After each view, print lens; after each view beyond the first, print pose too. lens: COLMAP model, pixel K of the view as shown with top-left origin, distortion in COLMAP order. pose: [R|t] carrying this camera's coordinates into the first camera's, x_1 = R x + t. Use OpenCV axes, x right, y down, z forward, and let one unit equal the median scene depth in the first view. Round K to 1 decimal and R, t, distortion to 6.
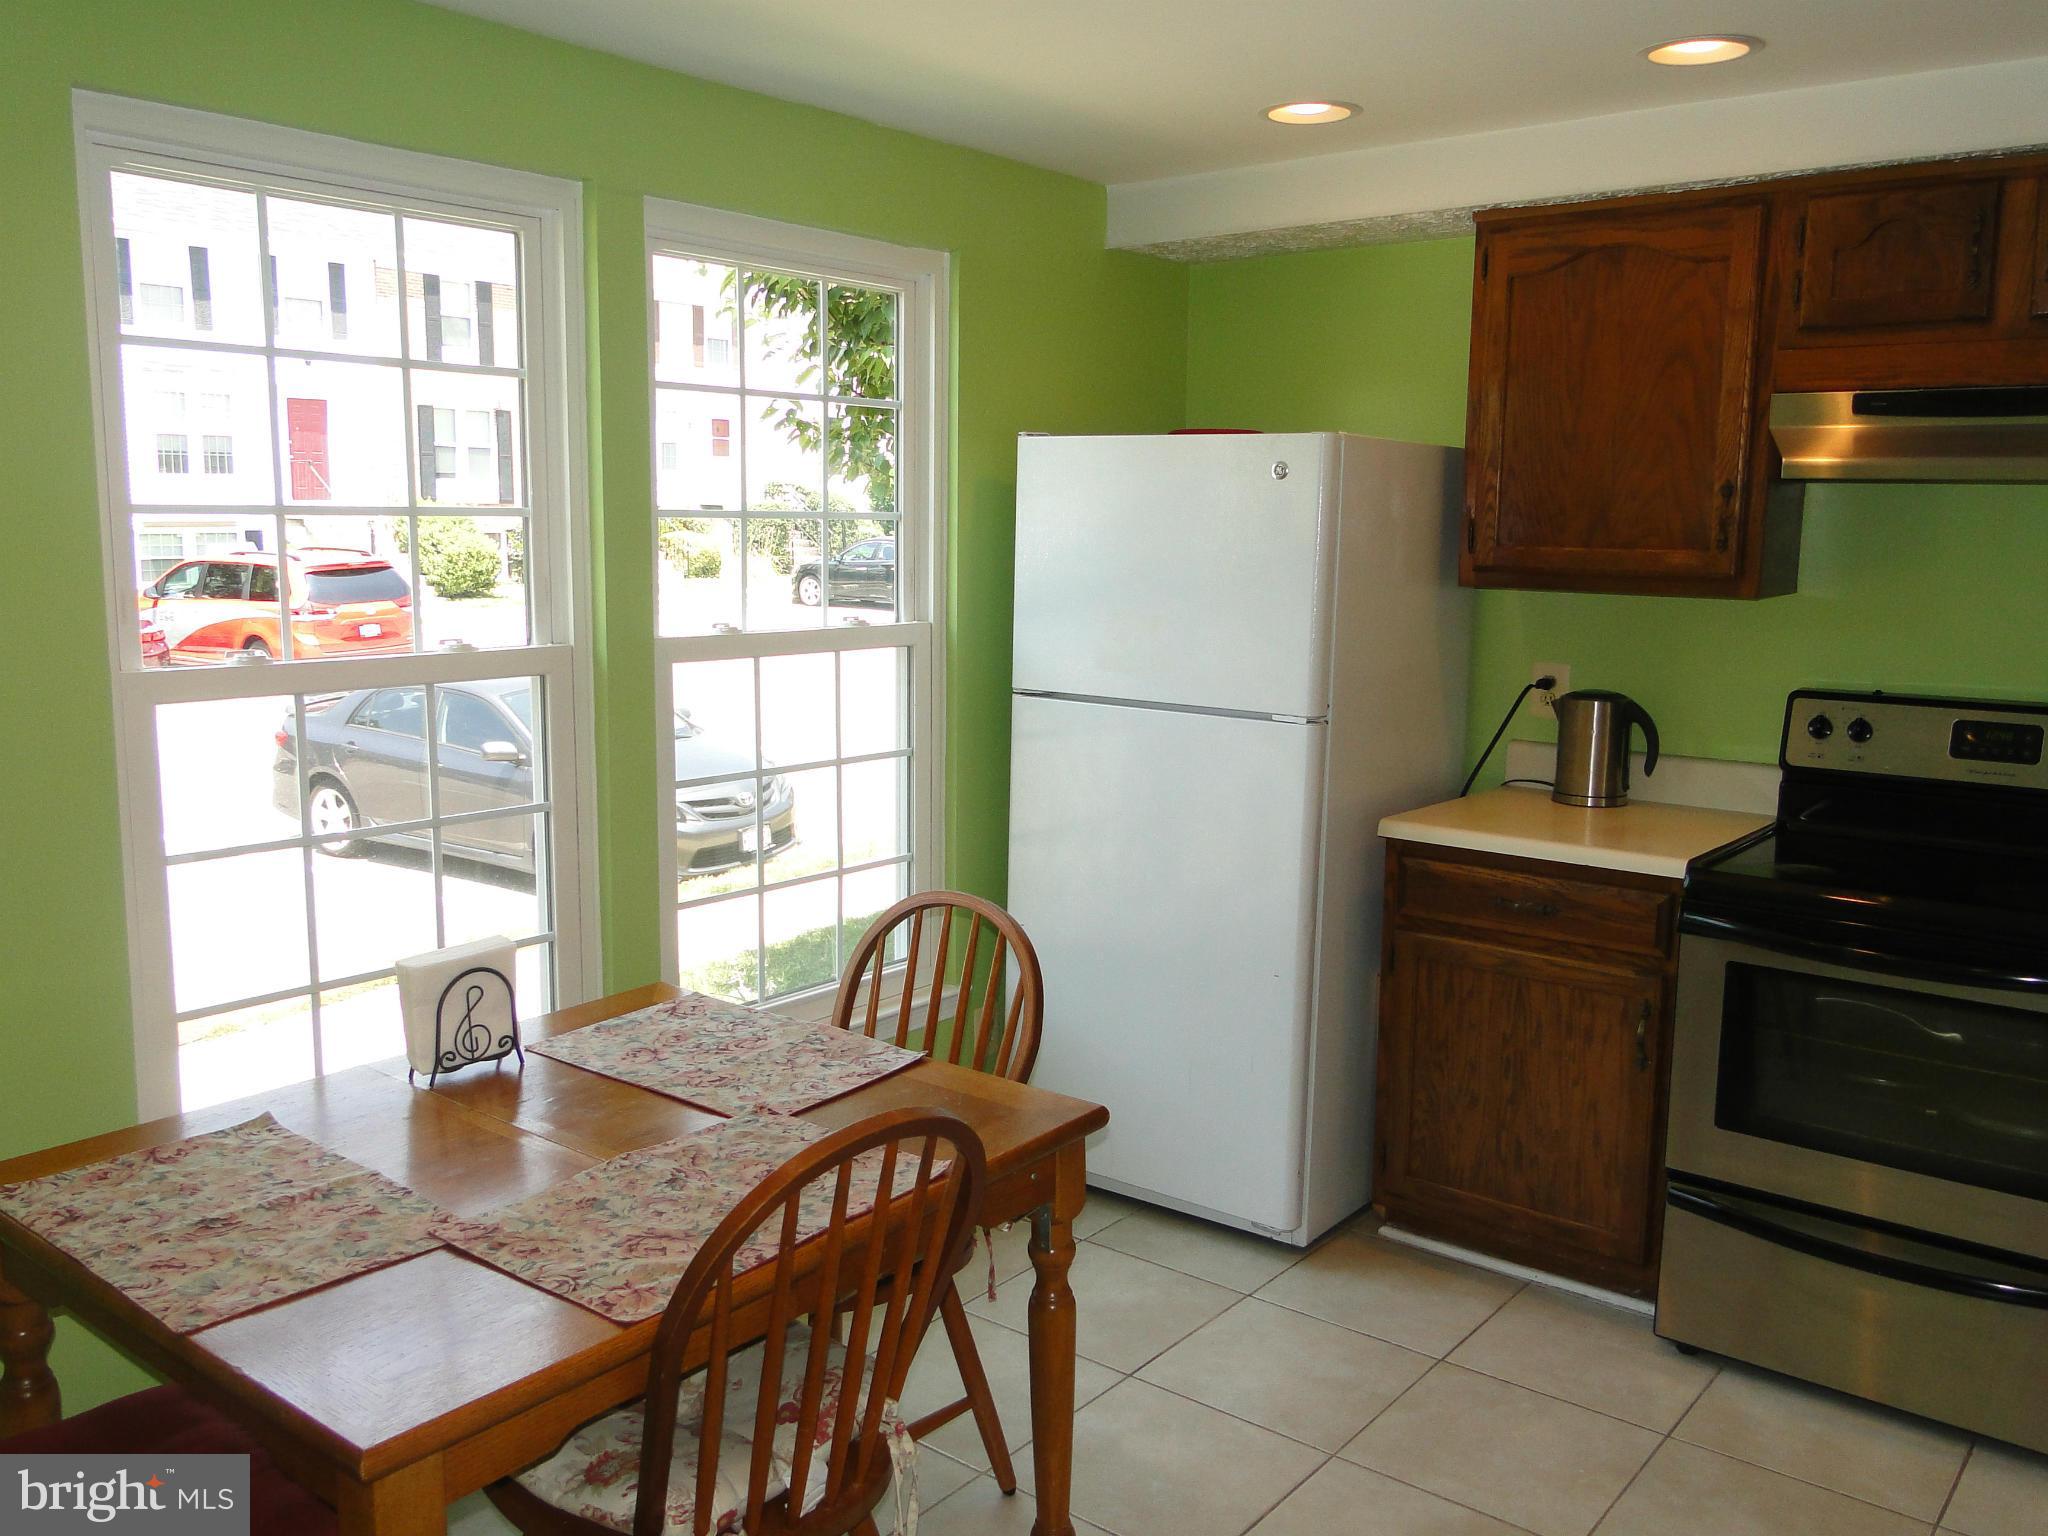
lens RADIAL K [[1700.8, 0, 1029.8], [0, 1700.8, 761.8], [0, 0, 1]] dist [-0.001074, -0.005356]
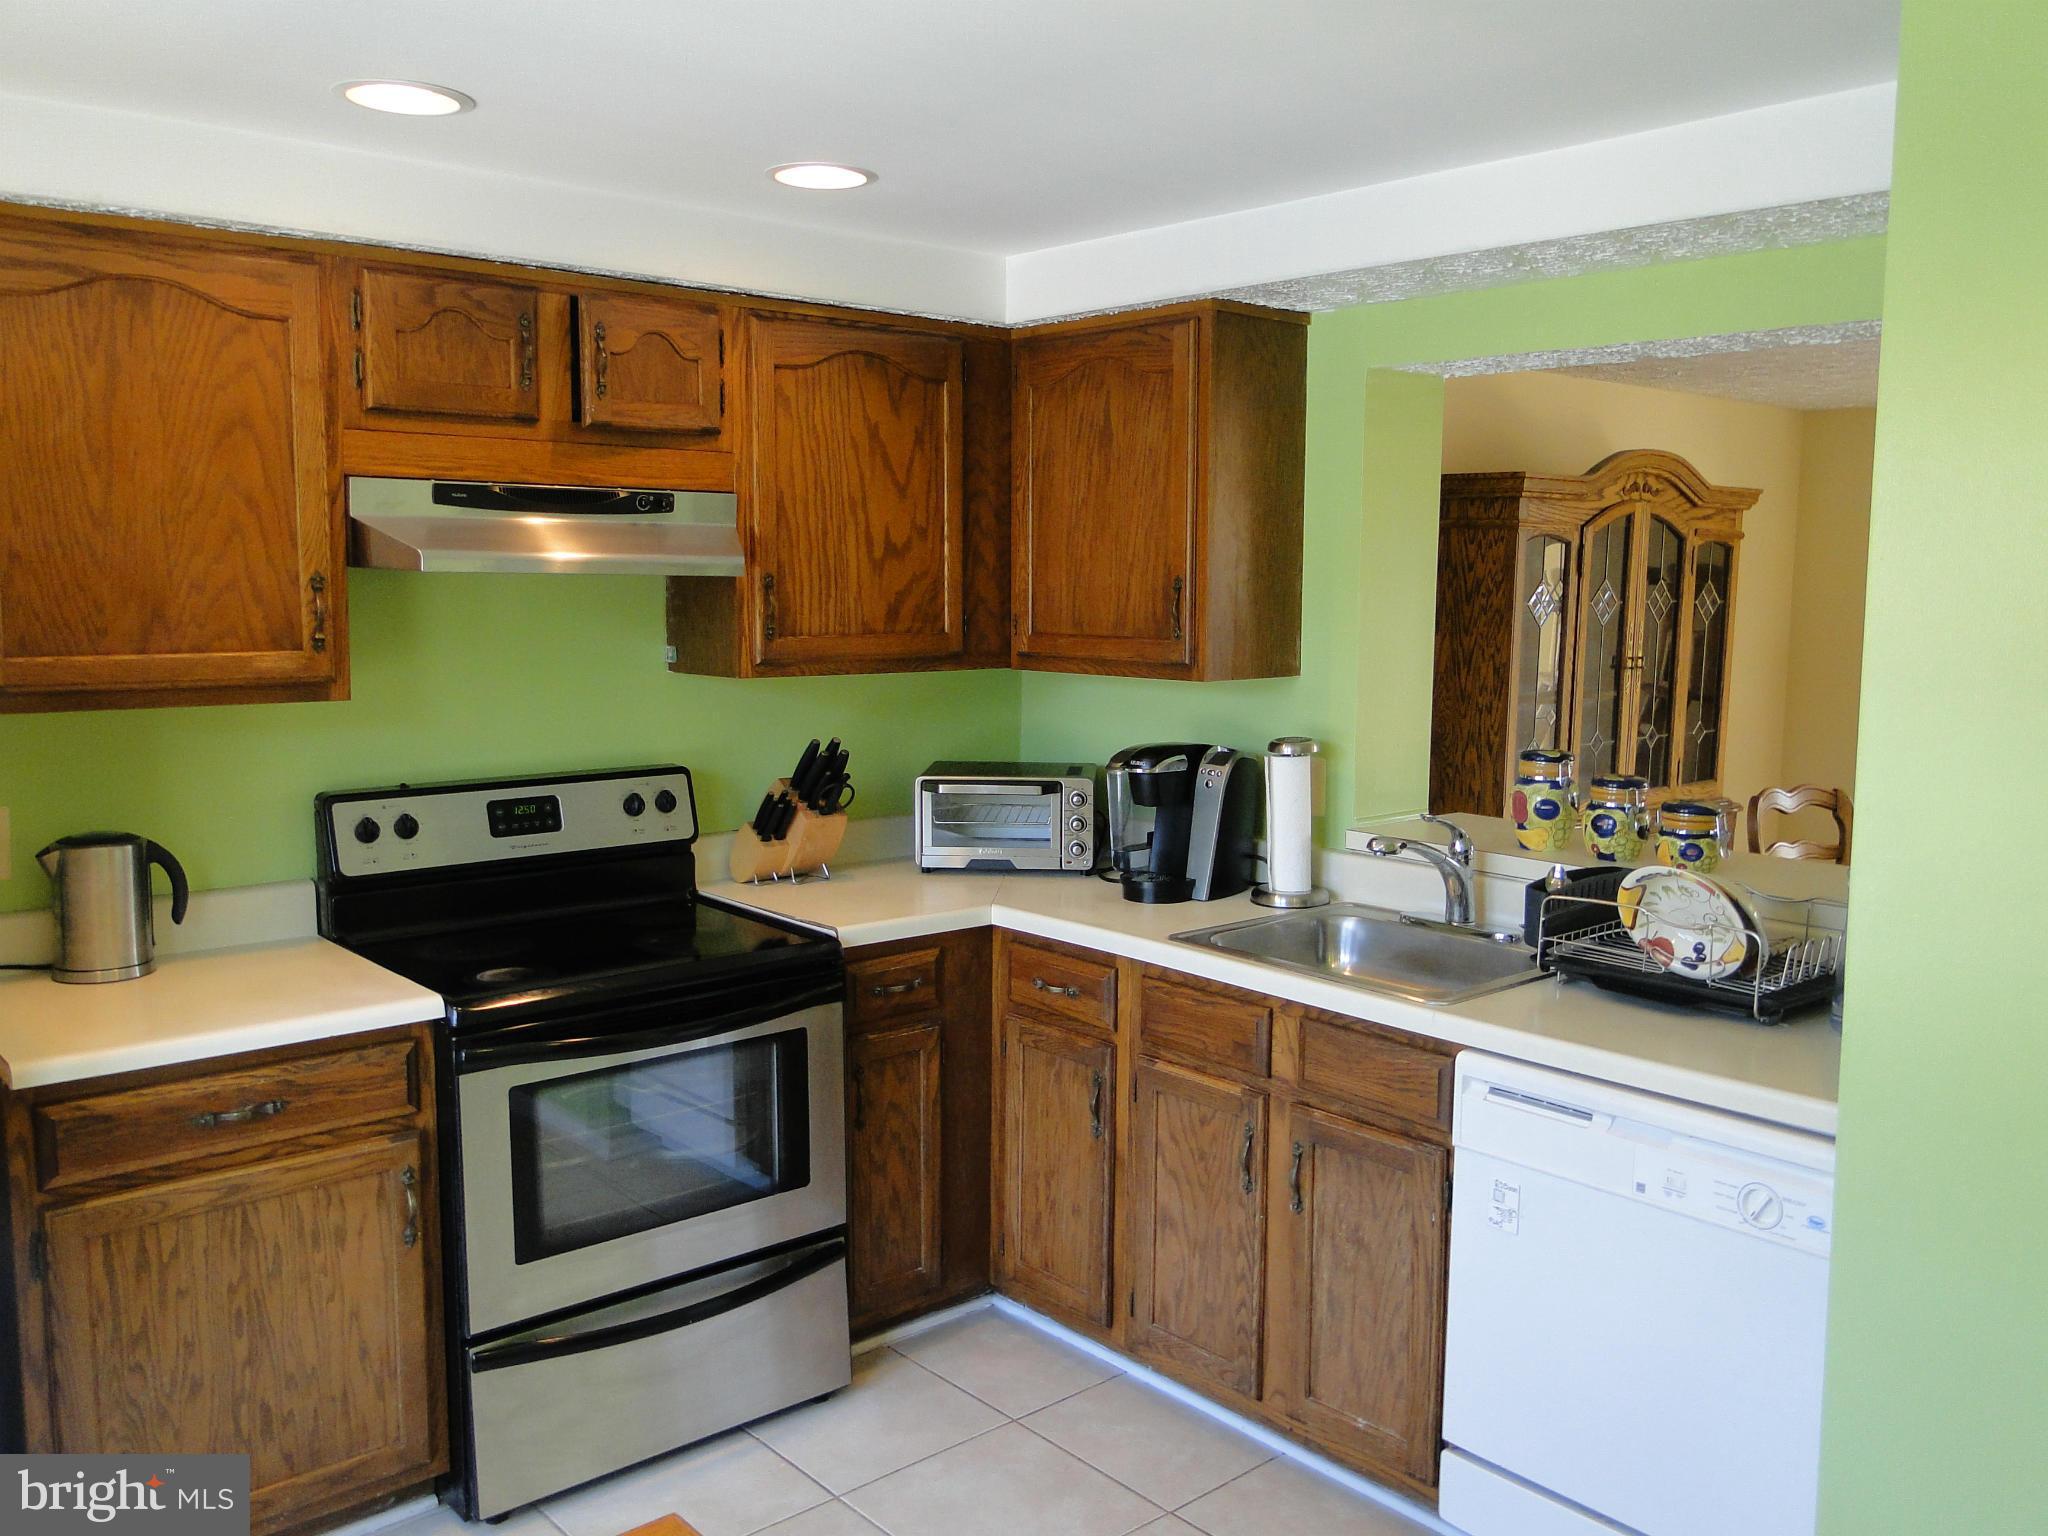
lens RADIAL K [[1700.8, 0, 1029.8], [0, 1700.8, 761.8], [0, 0, 1]] dist [-0.001074, -0.005356]
pose [[0.174417, -0.119567, 0.977386, -0.397597], [0.136945, 0.985899, 0.096170, -0.101825], [-0.975102, 0.117074, 0.188331, 0.481391]]
